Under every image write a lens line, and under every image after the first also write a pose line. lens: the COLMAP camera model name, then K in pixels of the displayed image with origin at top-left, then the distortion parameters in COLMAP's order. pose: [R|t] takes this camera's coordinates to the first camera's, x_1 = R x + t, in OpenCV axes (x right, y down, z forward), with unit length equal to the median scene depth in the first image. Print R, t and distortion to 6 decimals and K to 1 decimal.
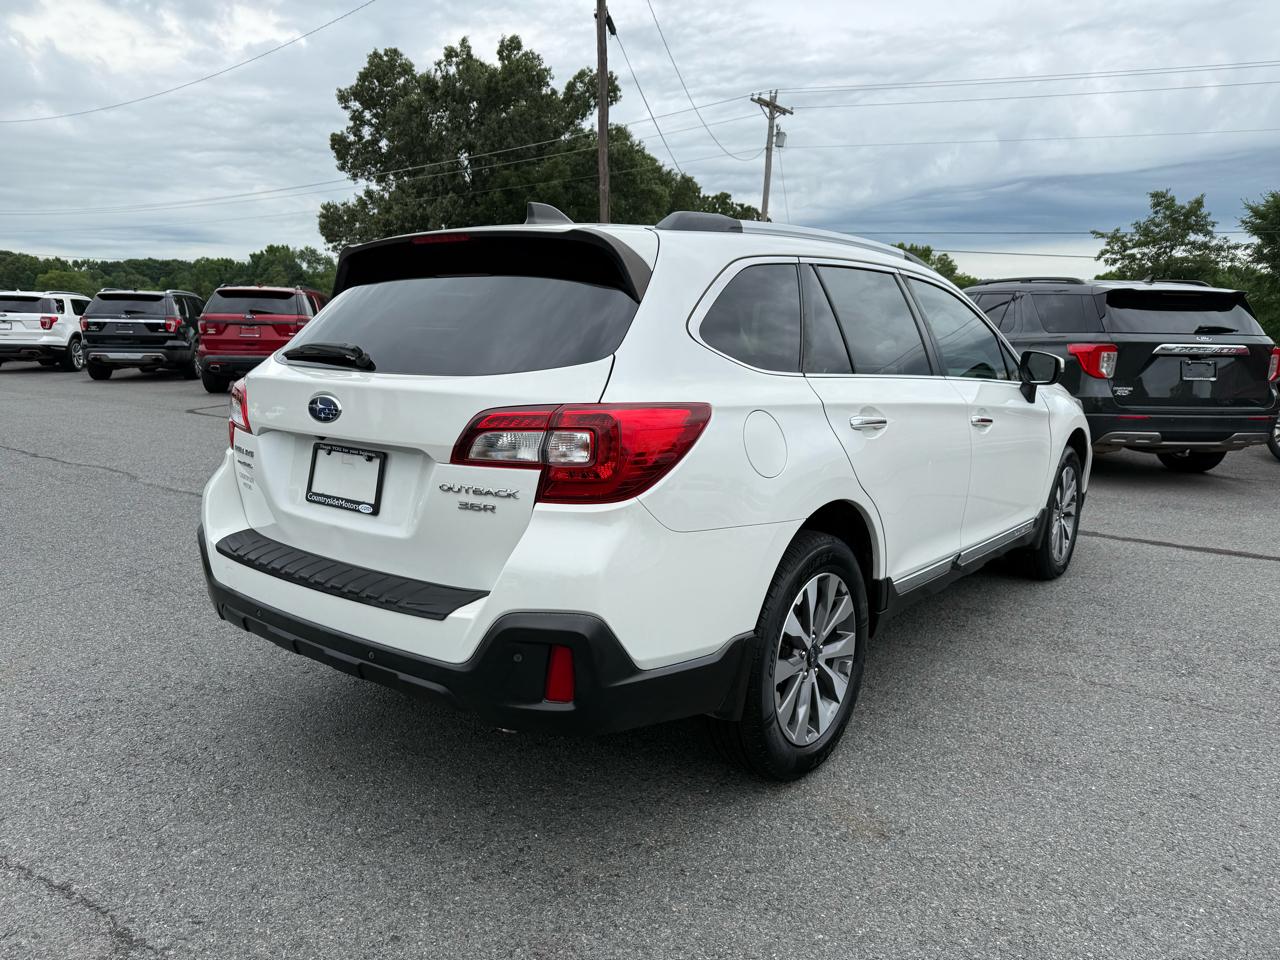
lens RADIAL K [[896.0, 0, 631.7], [0, 896.0, 475.1], [0, 0, 1]] dist [0.038165, -0.050293]
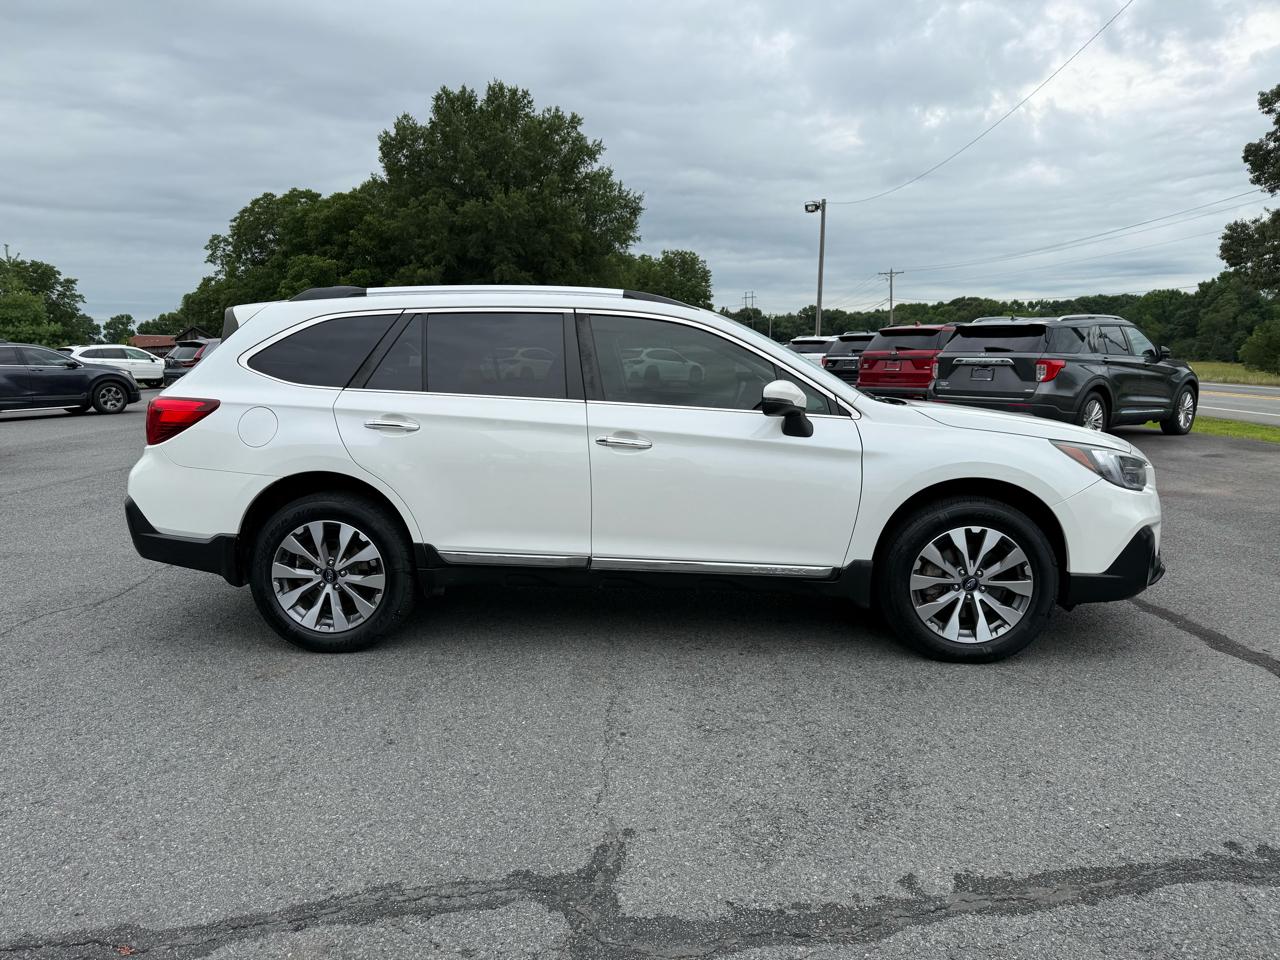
lens RADIAL K [[896.0, 0, 629.3], [0, 896.0, 476.7], [0, 0, 1]] dist [0.038165, -0.050293]
pose [[0.575601, 0.095792, -0.812101, 0.300999], [-0.125580, 0.991689, 0.027968, -0.012002], [0.808031, 0.085885, 0.582847, 0.090874]]
